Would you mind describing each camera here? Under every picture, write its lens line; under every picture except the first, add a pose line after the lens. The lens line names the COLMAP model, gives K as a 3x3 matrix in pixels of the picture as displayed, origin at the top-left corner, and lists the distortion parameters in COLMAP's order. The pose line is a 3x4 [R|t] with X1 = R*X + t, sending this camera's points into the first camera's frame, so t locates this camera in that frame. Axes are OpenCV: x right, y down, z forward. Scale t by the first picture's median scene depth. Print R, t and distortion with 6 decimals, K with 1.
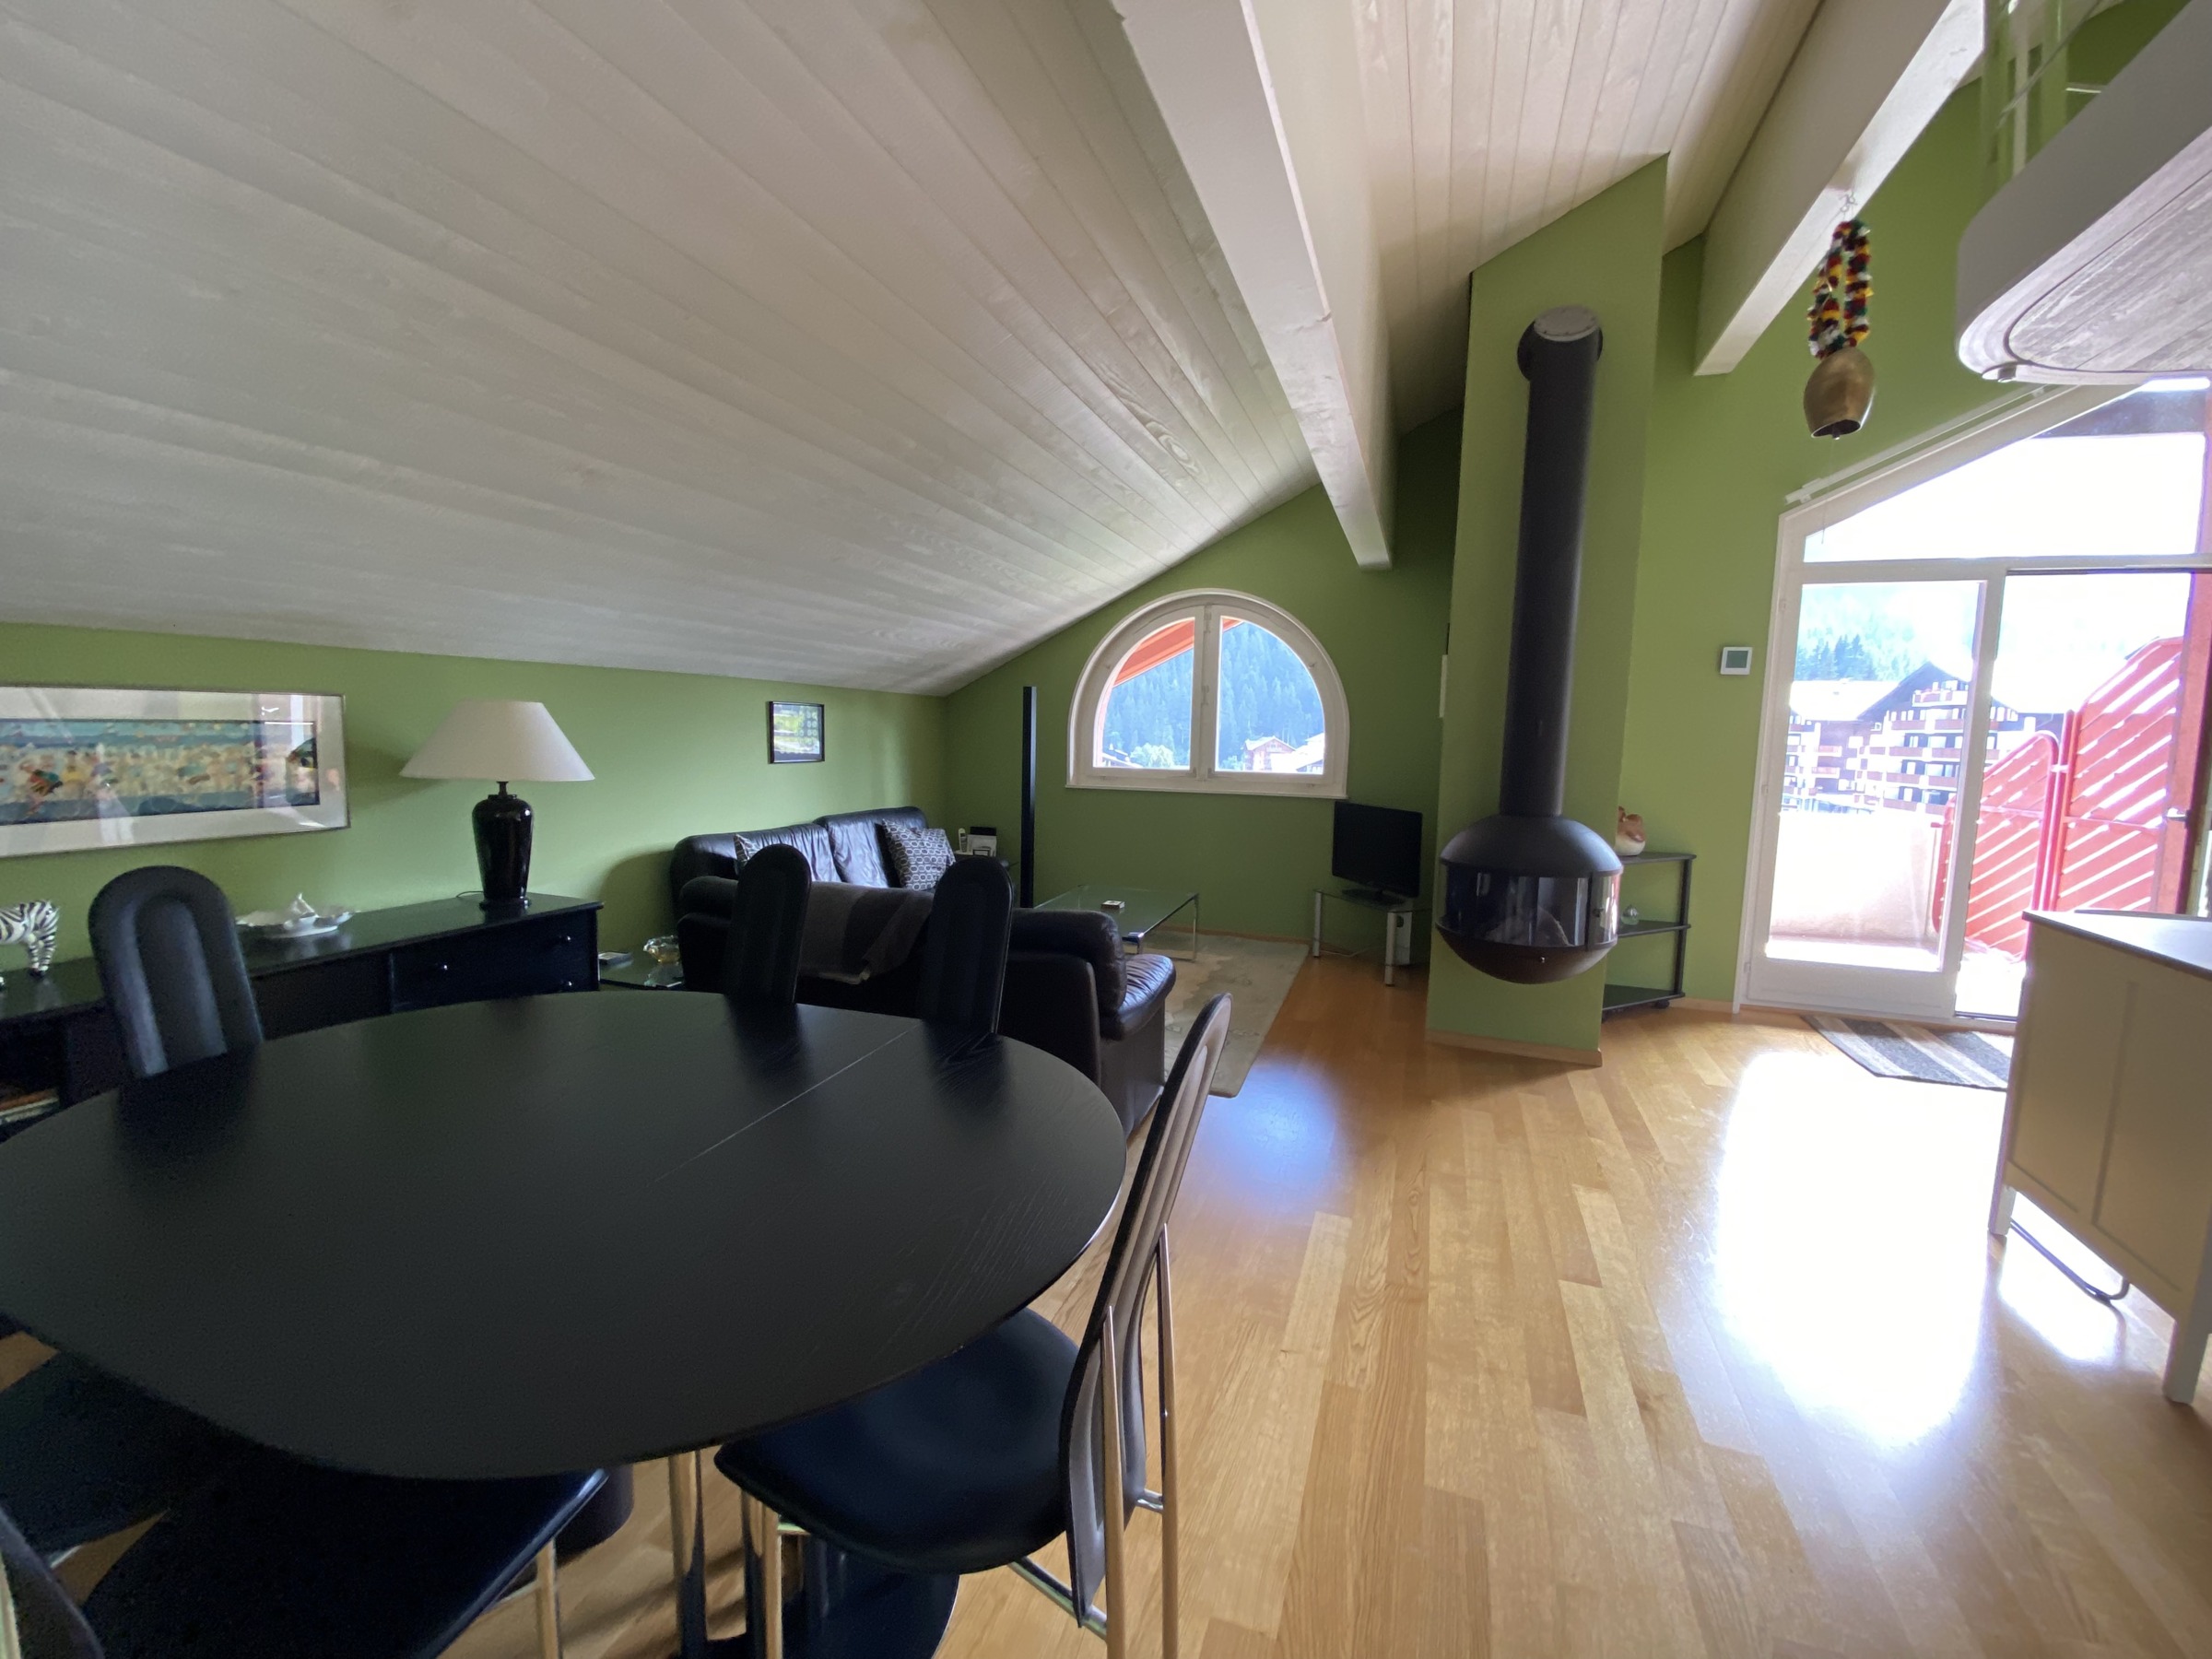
lens RADIAL K [[899.8, 0, 1099.0], [0, 899.8, 822.0], [0, 0, 1]] dist [0.062799, -0.036123]
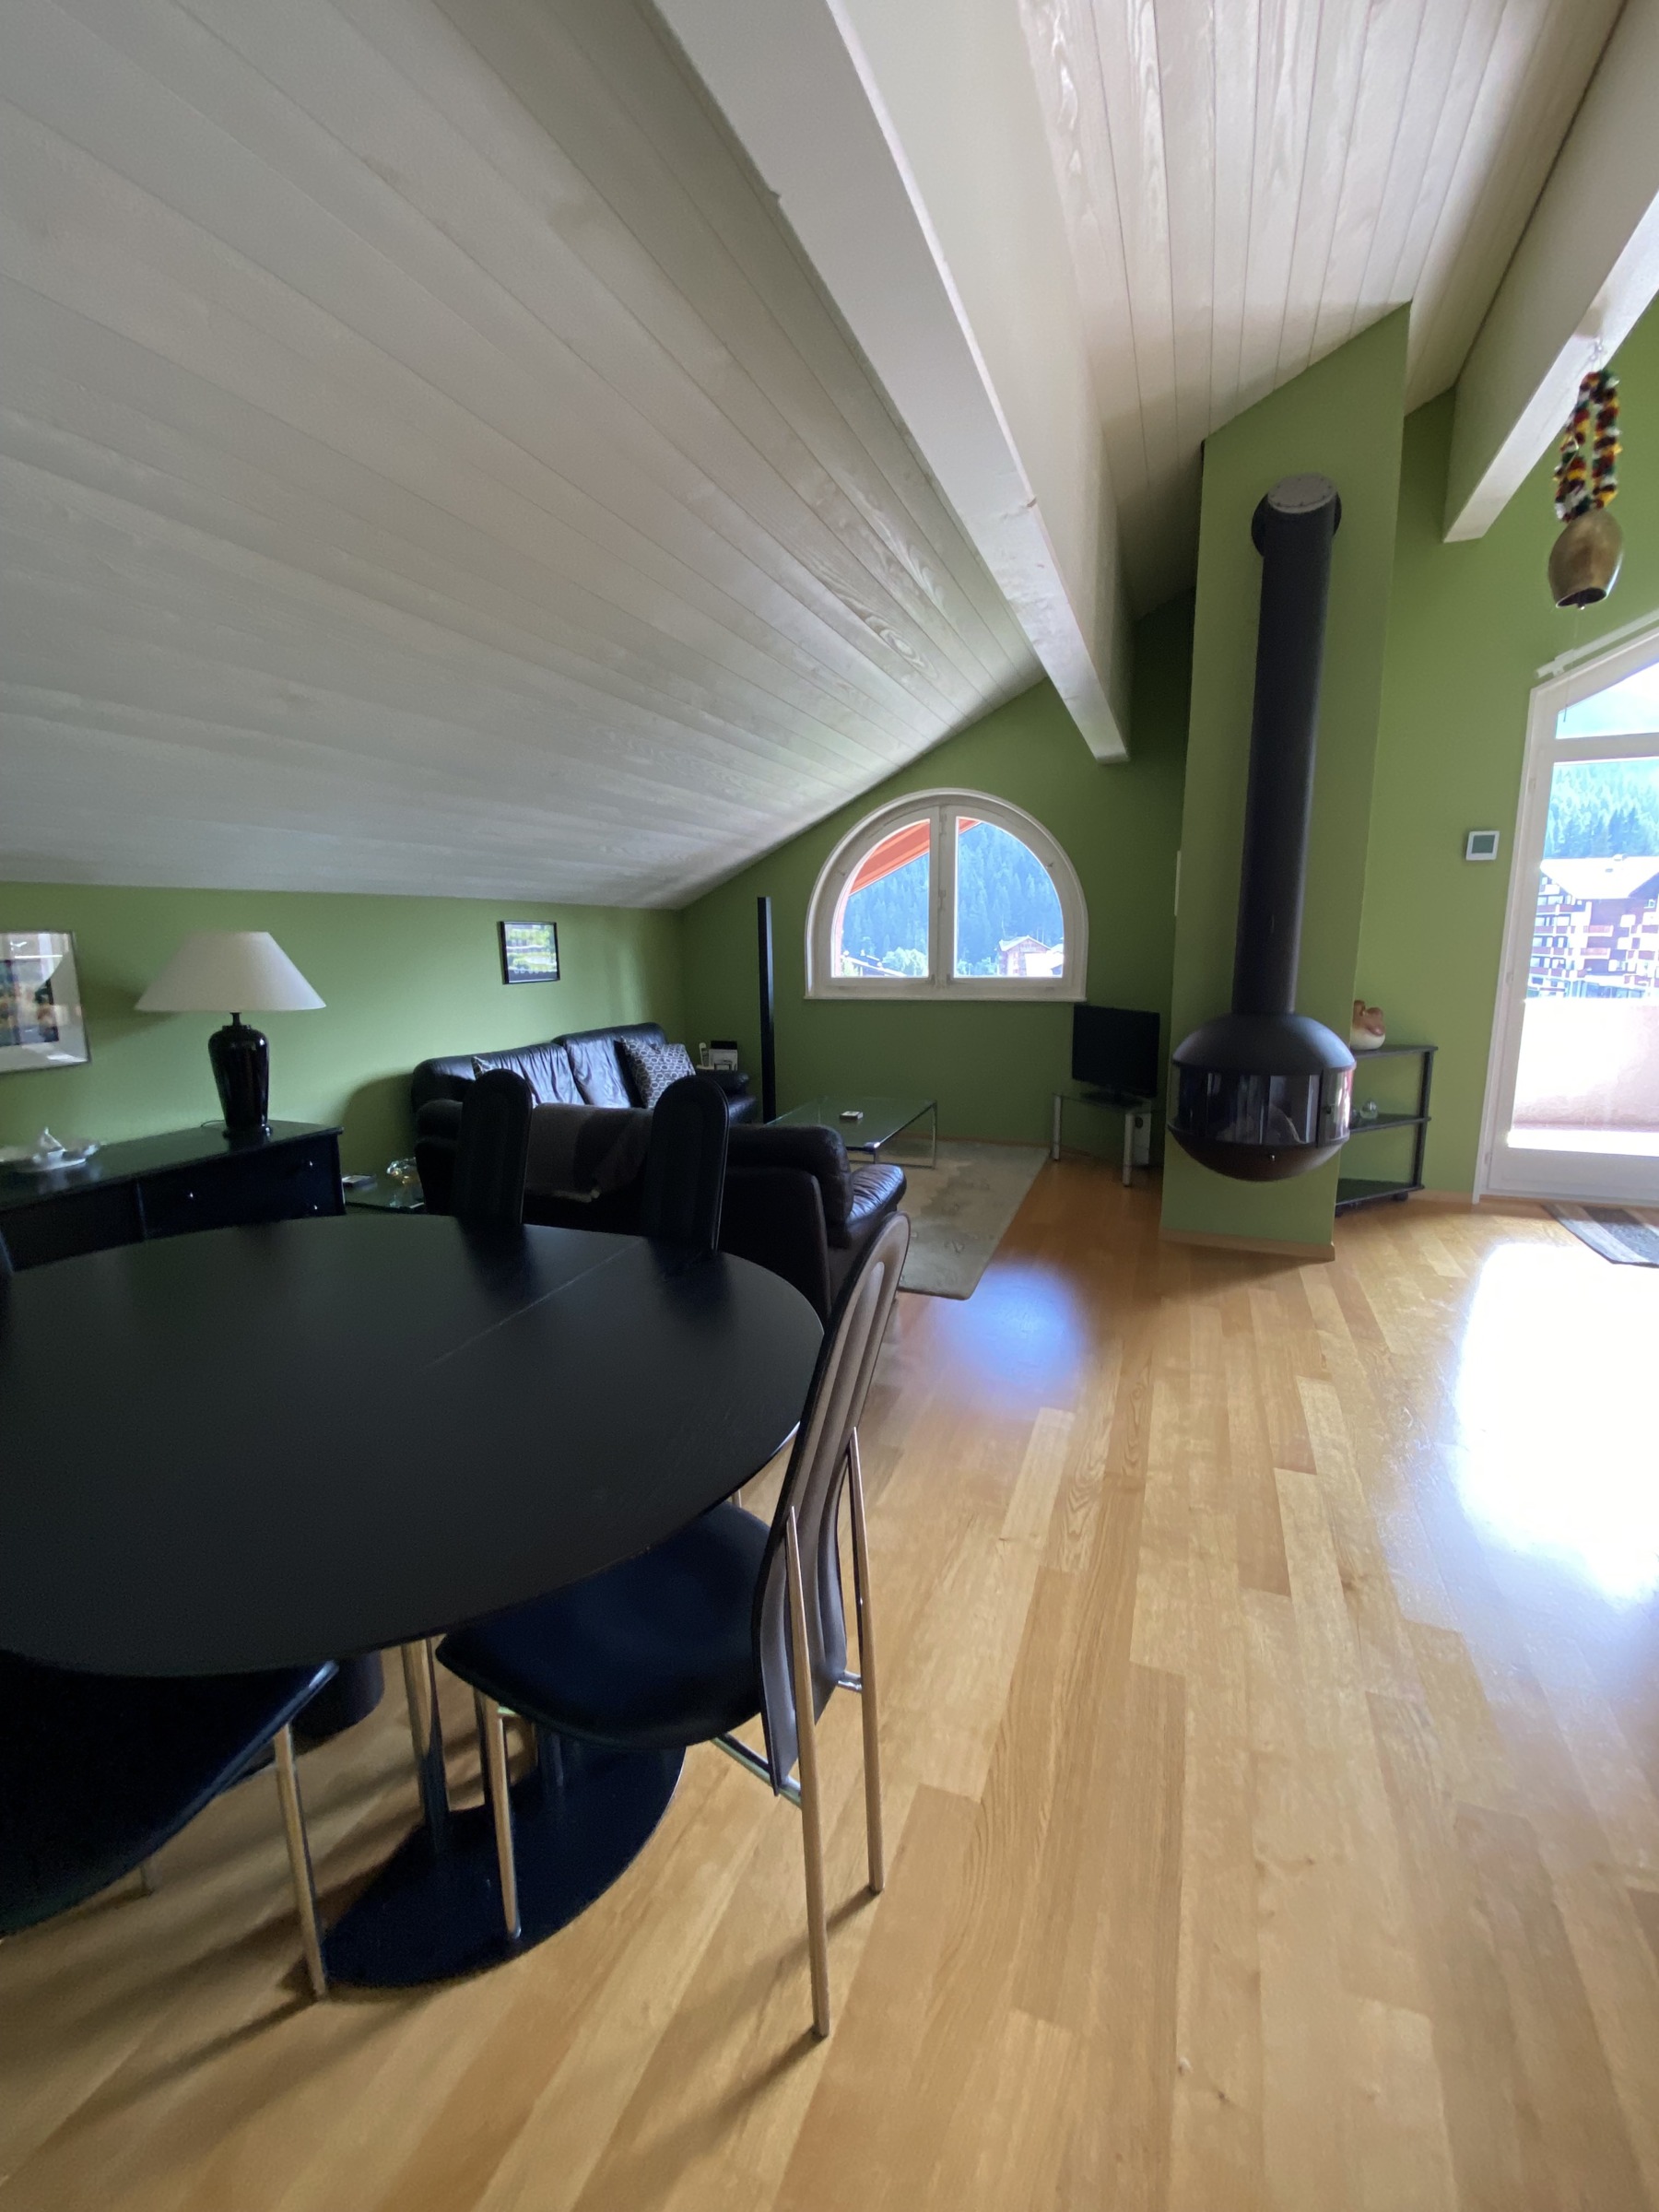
lens RADIAL K [[899.8, 0, 834.9], [0, 899.8, 1091.3], [0, 0, 1]] dist [0.062799, -0.036123]
pose [[0.999286, -0.029331, -0.023816, 0.031029], [0.030915, 0.997129, 0.069123, -0.006126], [0.021720, -0.069809, 0.997324, -0.003792]]
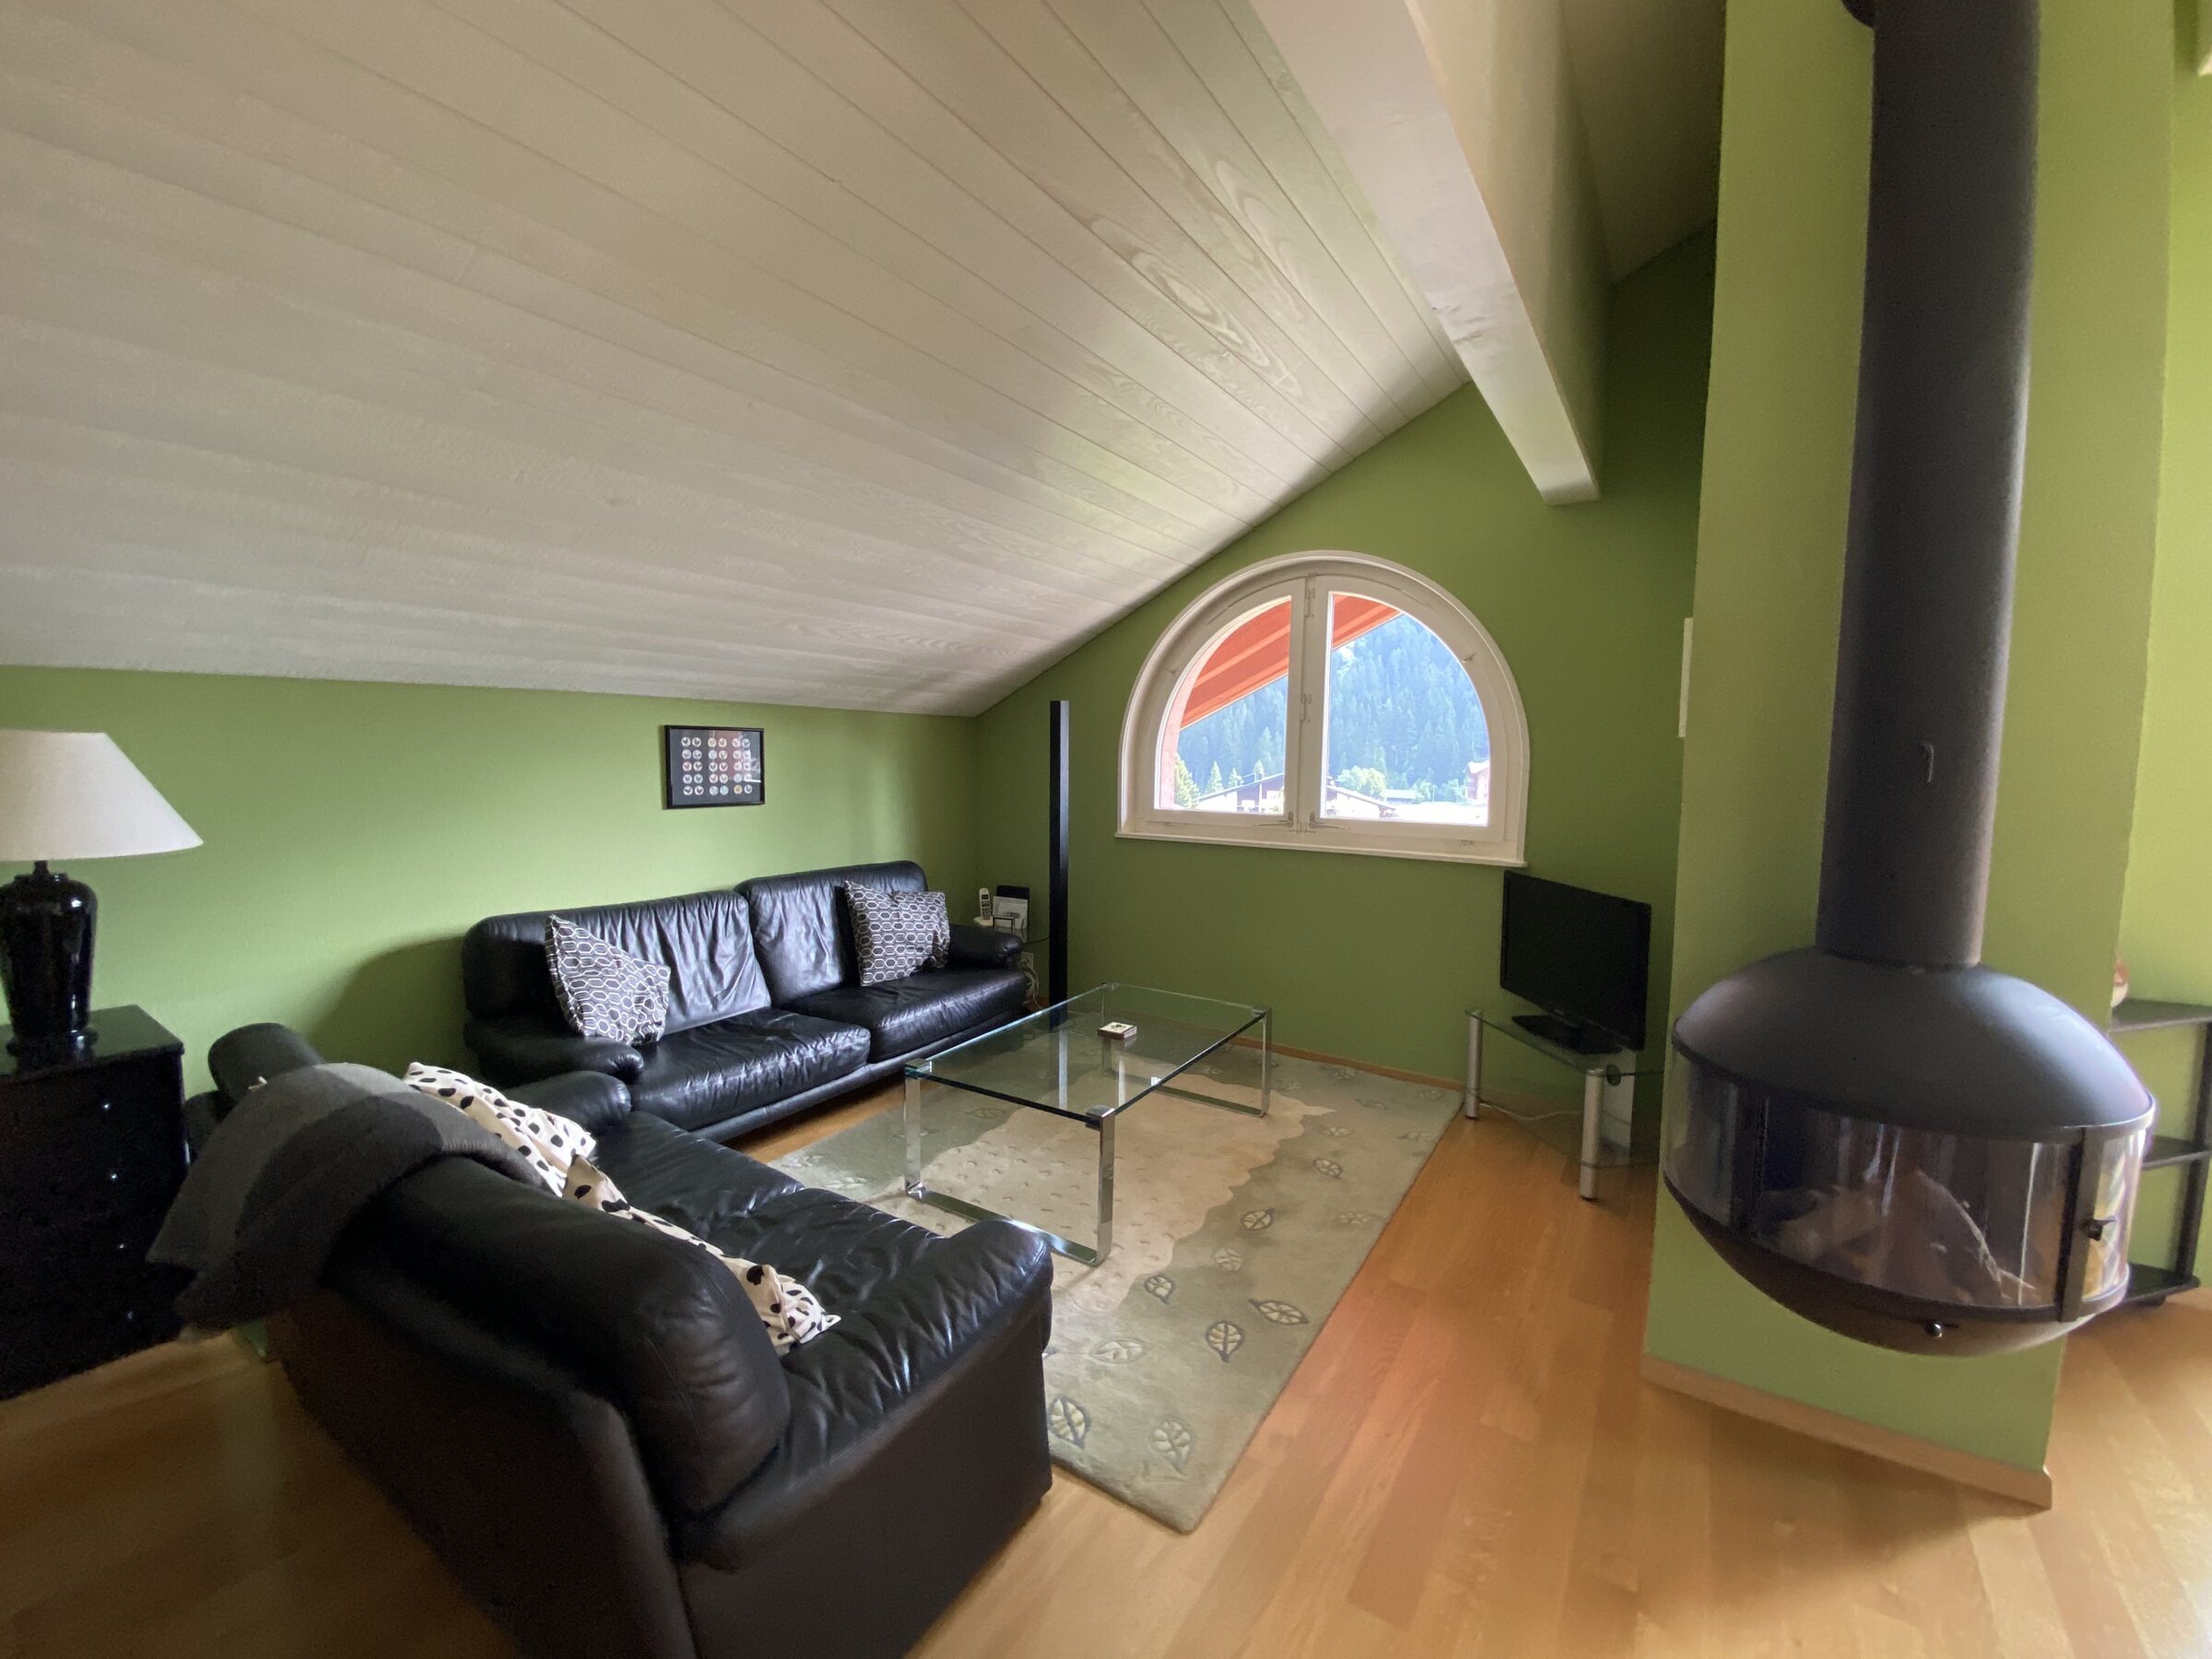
lens RADIAL K [[899.8, 0, 1099.0], [0, 899.8, 822.0], [0, 0, 1]] dist [0.062799, -0.036123]
pose [[0.972753, 0.012144, -0.231527, 0.208903], [-0.017810, 0.999591, -0.022395, -0.059652], [0.231160, 0.025908, 0.972571, 0.492956]]
